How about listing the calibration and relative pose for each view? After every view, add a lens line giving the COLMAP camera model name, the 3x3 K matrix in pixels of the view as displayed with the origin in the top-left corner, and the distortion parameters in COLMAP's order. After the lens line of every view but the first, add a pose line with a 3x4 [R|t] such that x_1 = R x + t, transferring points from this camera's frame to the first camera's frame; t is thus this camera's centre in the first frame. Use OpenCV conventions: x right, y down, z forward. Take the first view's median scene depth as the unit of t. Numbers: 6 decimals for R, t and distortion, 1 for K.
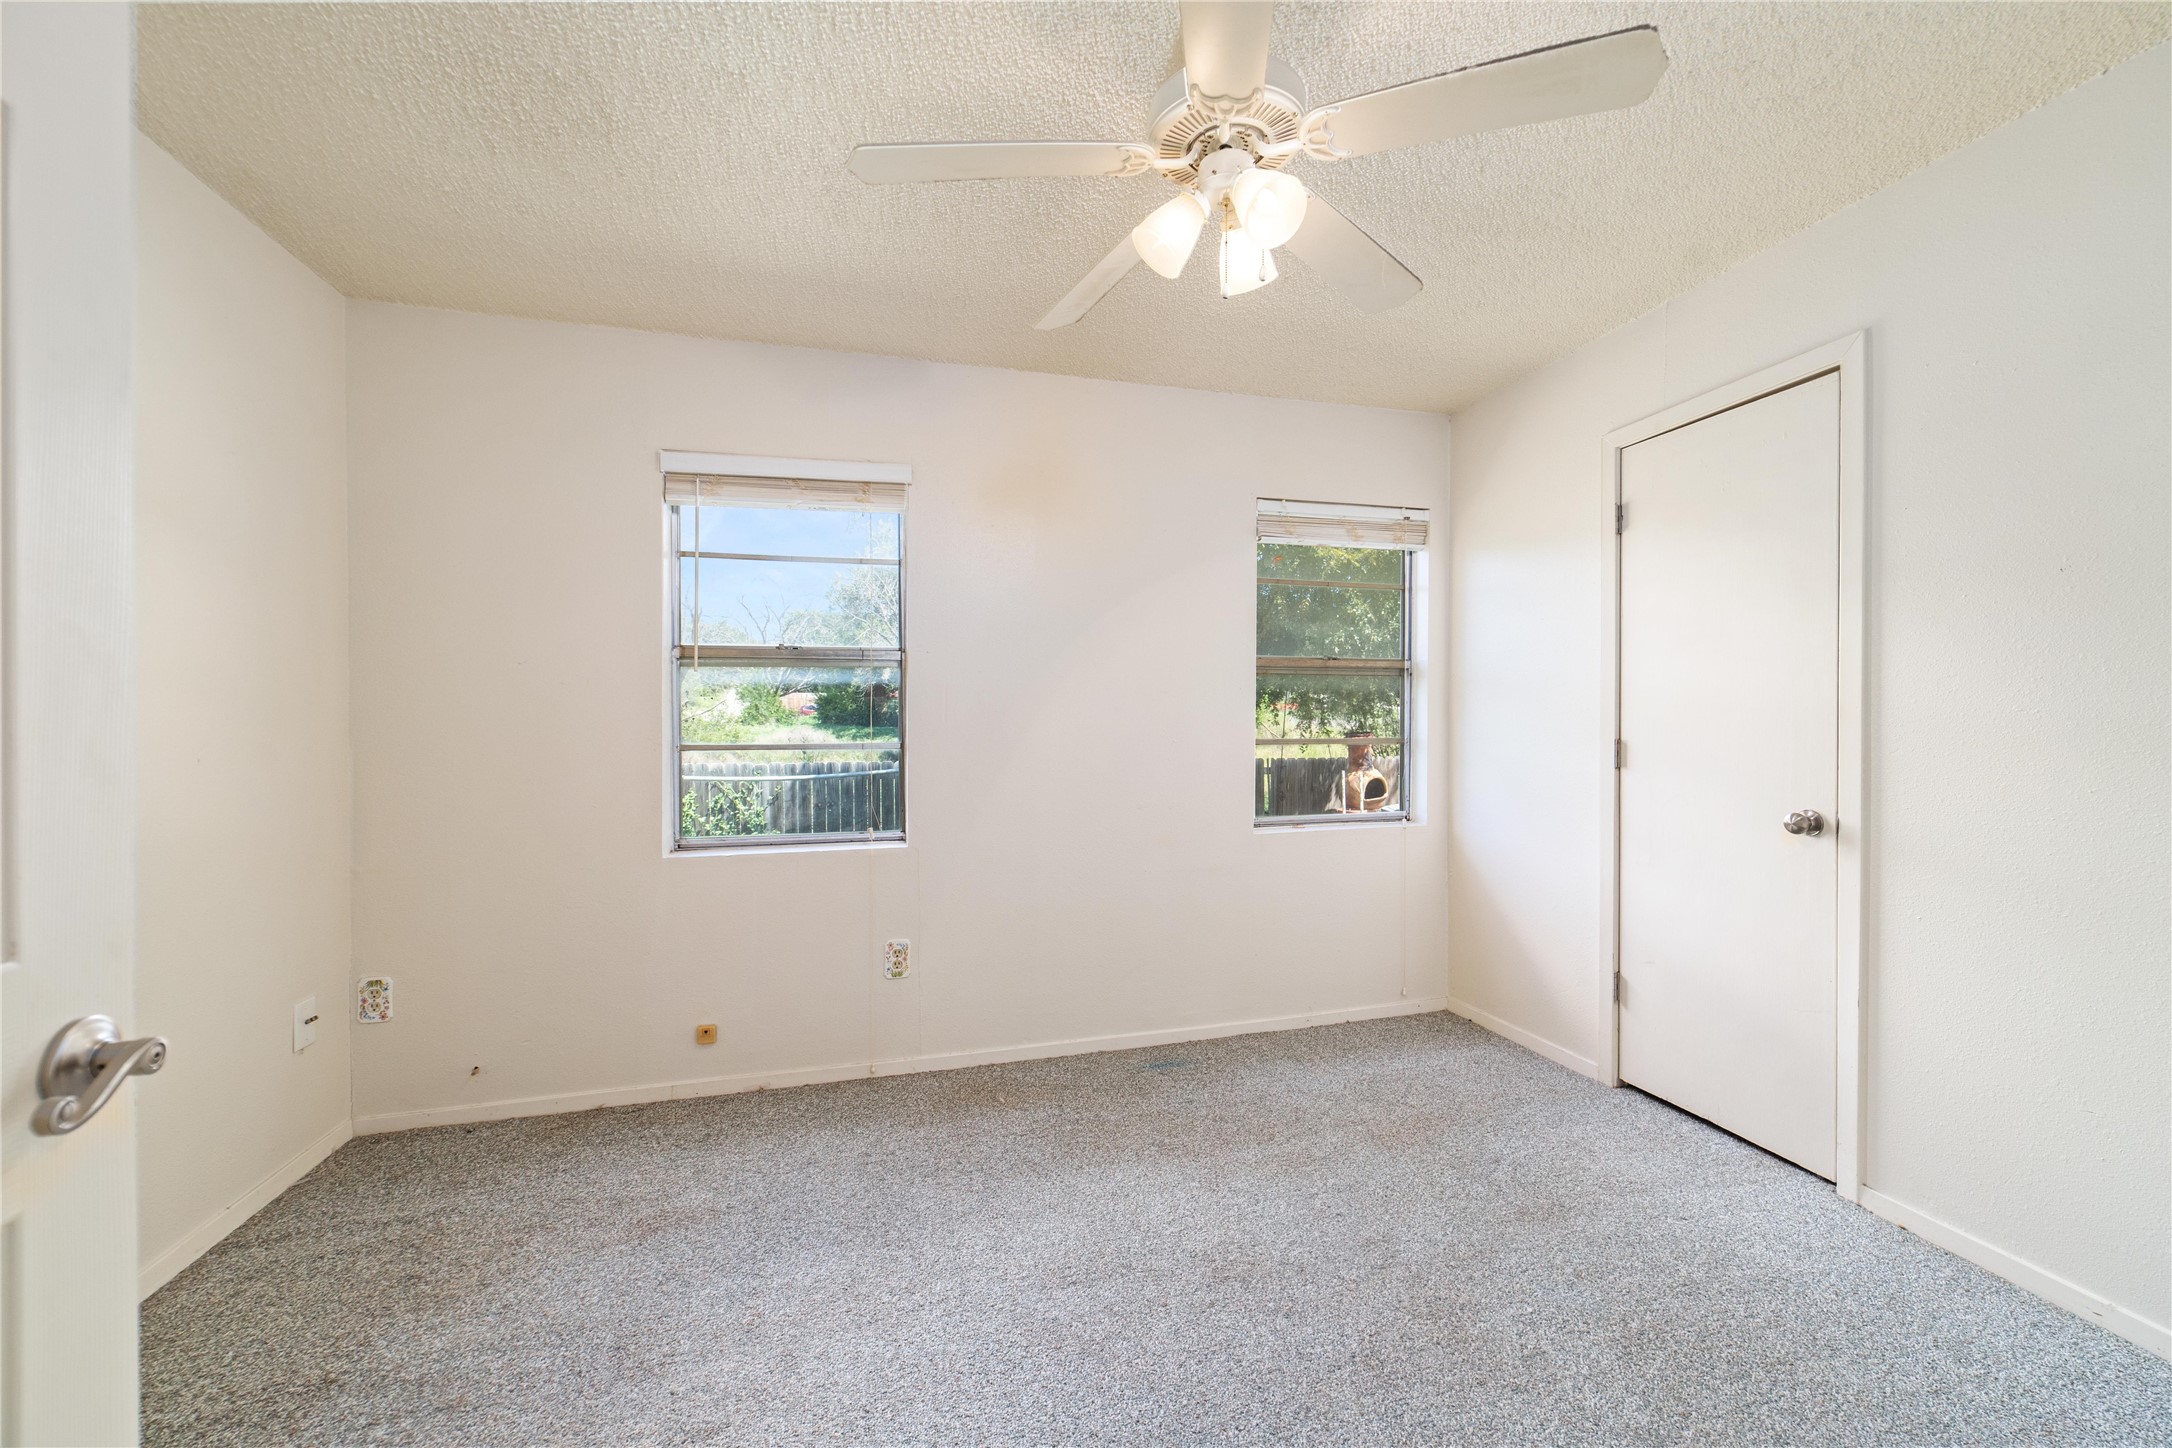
lens RADIAL K [[824.6, 0, 1095.4], [0, 824.6, 723.6], [0, 0, 1]] dist [-0.000709, 0.000150]
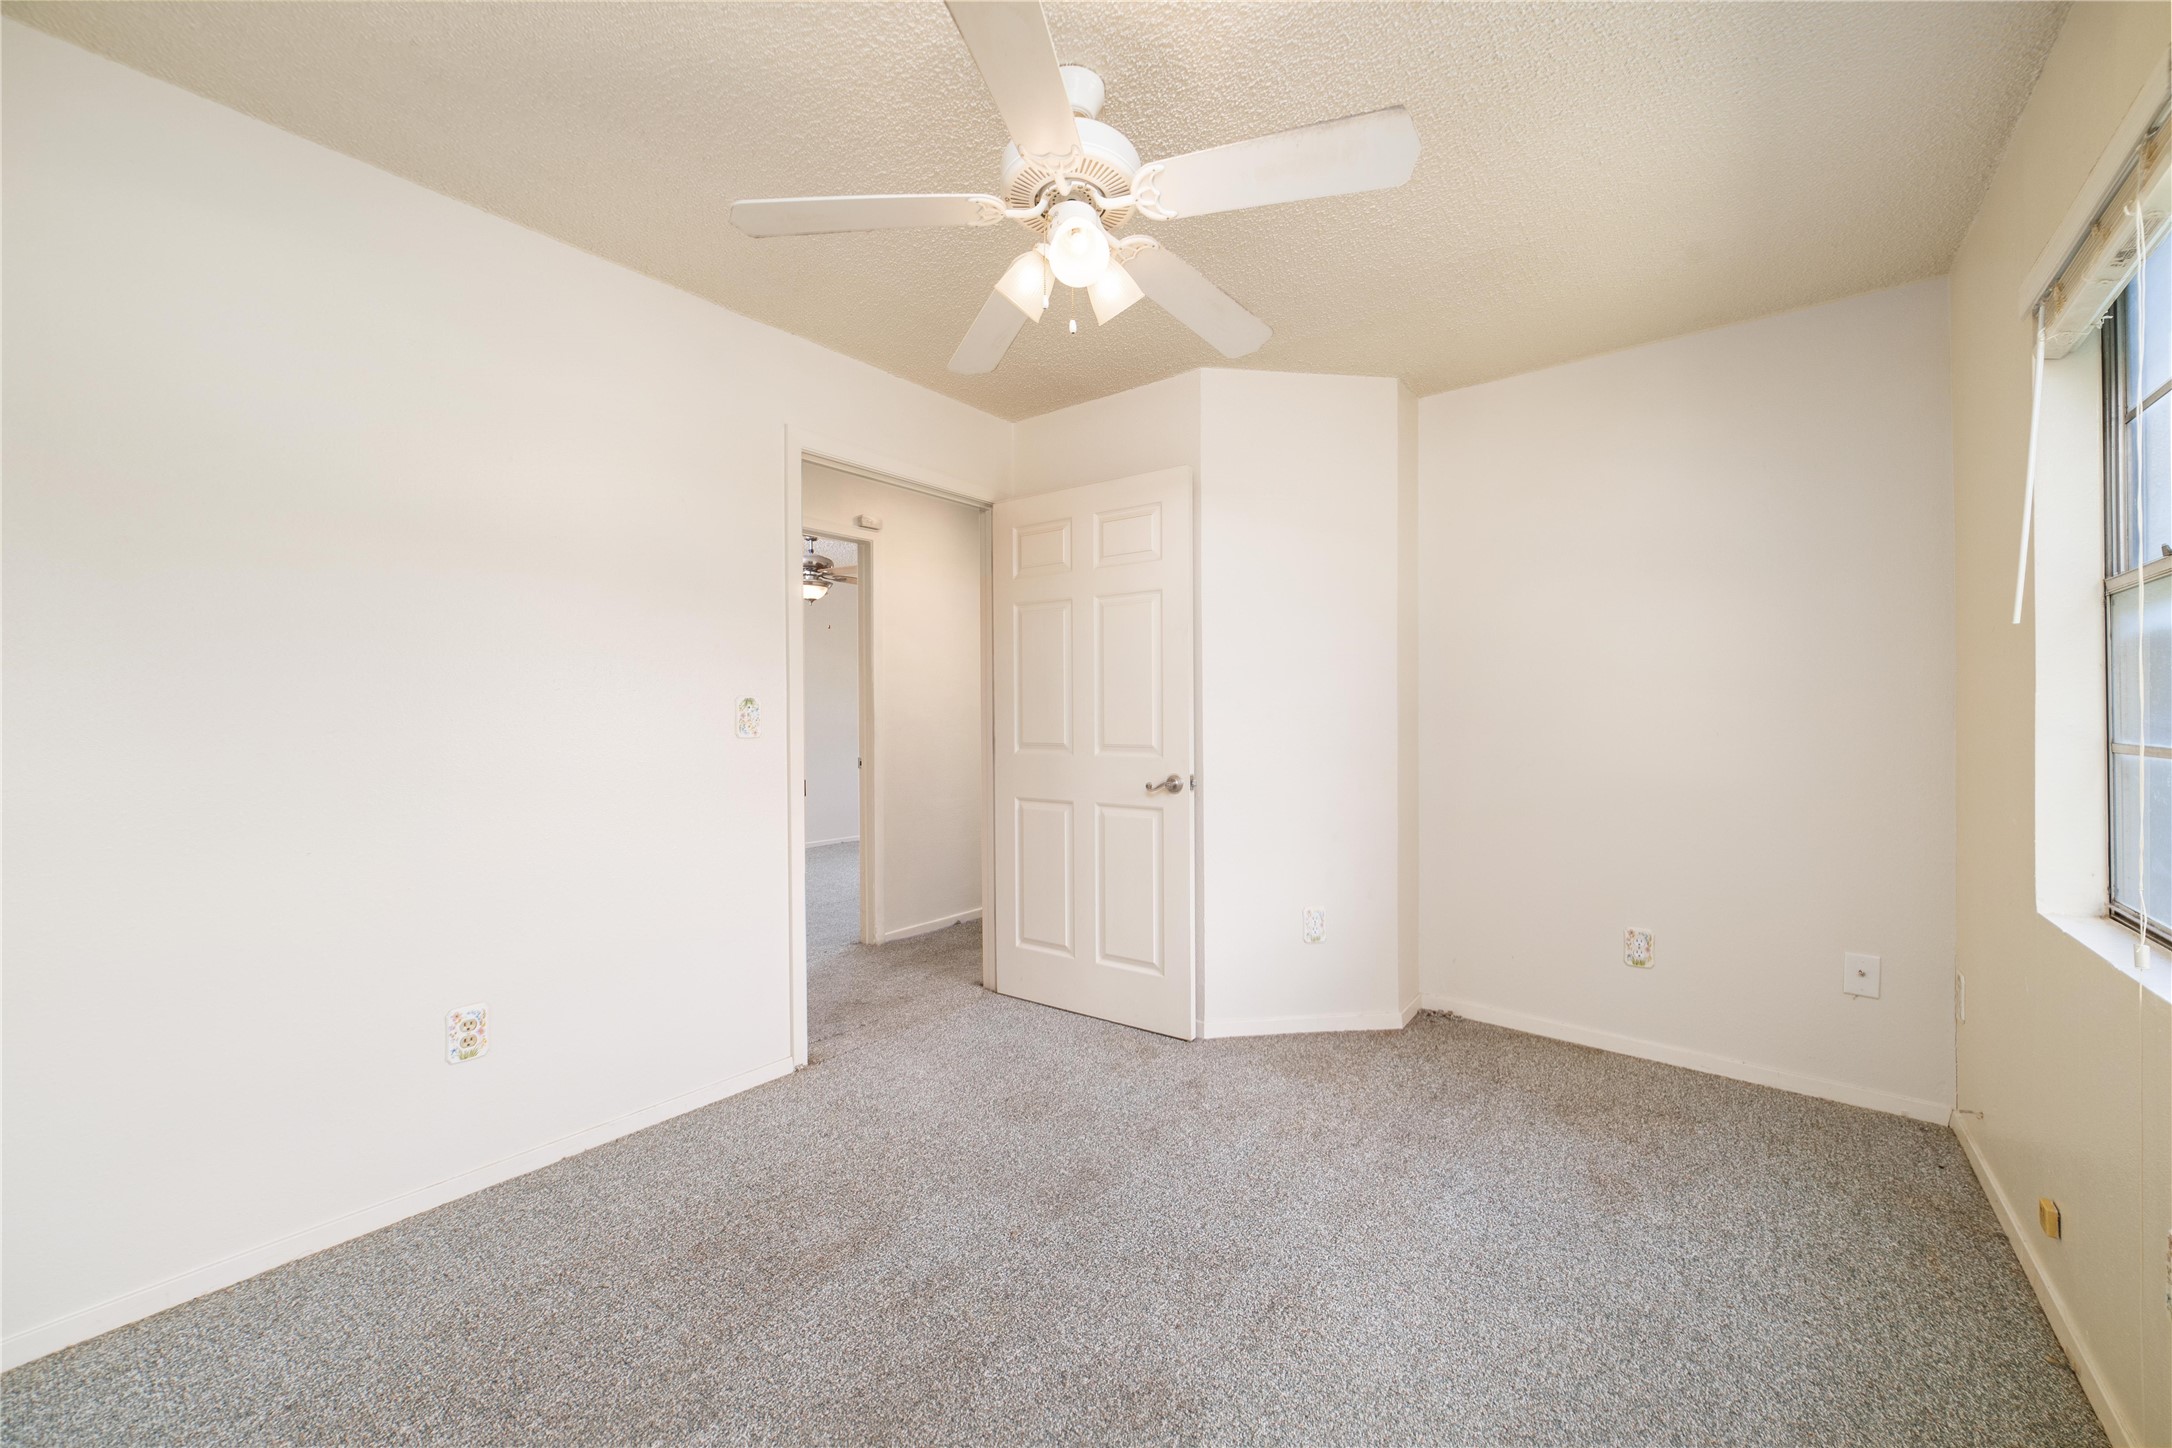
lens RADIAL K [[824.6, 0, 1095.4], [0, 824.6, 723.6], [0, 0, 1]] dist [-0.000709, 0.000150]
pose [[-0.808279, 0.011648, -0.588685, 0.570273], [0.006402, 0.999919, 0.010994, 0.005618], [0.588765, 0.005117, -0.808288, 1.377125]]
